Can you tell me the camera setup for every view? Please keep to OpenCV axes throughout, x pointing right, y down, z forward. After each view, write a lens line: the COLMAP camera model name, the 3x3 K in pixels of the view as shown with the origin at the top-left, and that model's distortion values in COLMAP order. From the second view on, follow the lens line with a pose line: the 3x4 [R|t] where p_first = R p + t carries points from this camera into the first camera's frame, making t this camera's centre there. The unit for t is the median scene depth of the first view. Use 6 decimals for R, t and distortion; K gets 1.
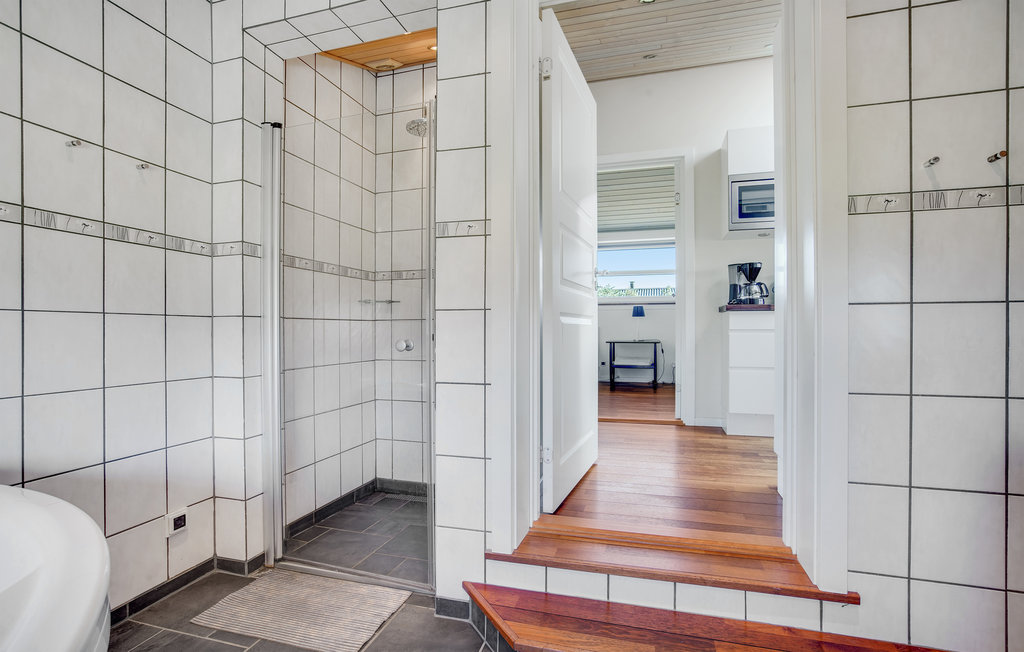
lens RADIAL K [[506.8, 0, 512.0], [0, 506.8, 326.0], [0, 0, 1]] dist [-0.001866, -0.000094]
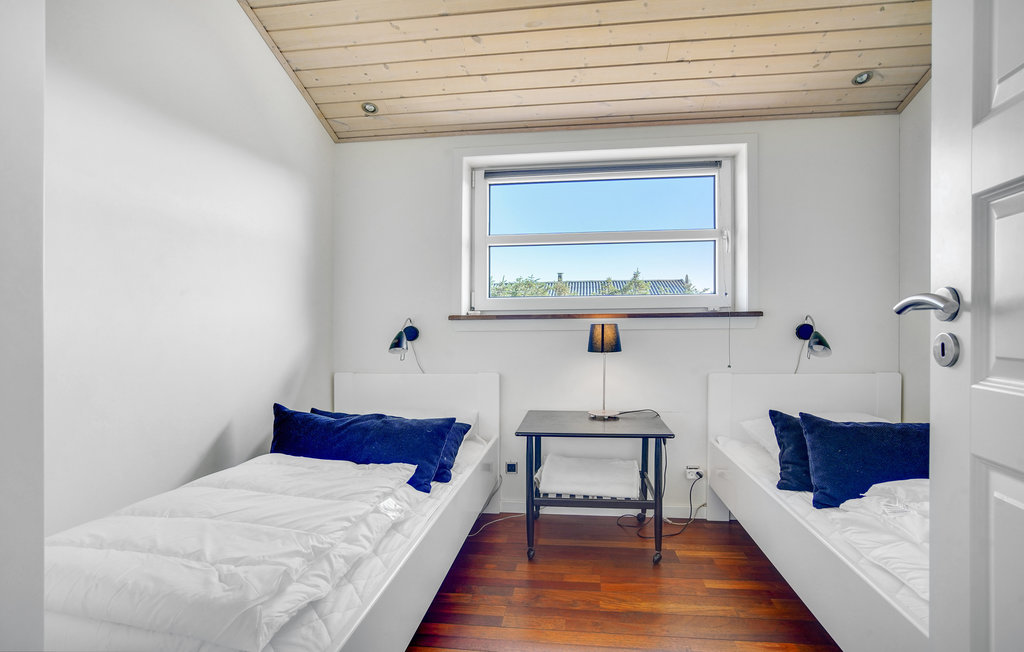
lens RADIAL K [[528.5, 0, 512.0], [0, 528.5, 326.0], [0, 0, 1]] dist [-0.000969, 0.000404]
pose [[0.988967, 0.000419, 0.148138, 0.124223], [-0.002201, 0.999927, 0.011868, -0.042268], [-0.148122, -0.012063, 0.988895, 0.618746]]
